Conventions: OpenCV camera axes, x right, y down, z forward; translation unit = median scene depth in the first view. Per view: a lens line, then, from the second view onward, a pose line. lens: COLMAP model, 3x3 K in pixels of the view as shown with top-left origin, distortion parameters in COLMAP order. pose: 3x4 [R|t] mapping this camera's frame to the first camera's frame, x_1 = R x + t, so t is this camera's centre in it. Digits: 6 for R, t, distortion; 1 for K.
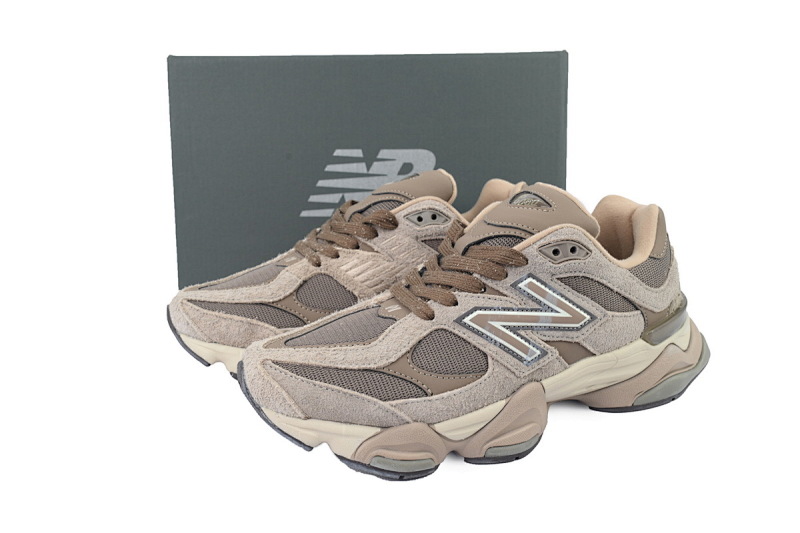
lens RADIAL K [[694.2, 0, 400.0], [0, 694.2, 266.5], [0, 0, 1]] dist [0.002063, -0.000523]
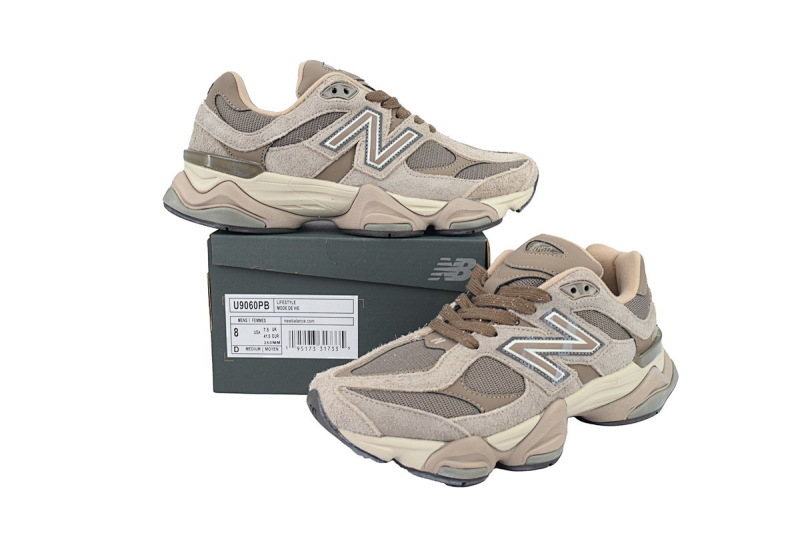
lens RADIAL K [[694.2, 0, 400.0], [0, 694.2, 266.5], [0, 0, 1]] dist [0.002063, -0.000523]
pose [[0.987230, -0.004550, 0.159239, -0.269569], [0.016295, 0.997233, -0.072530, 0.020938], [-0.158468, 0.074198, 0.984572, -0.148639]]
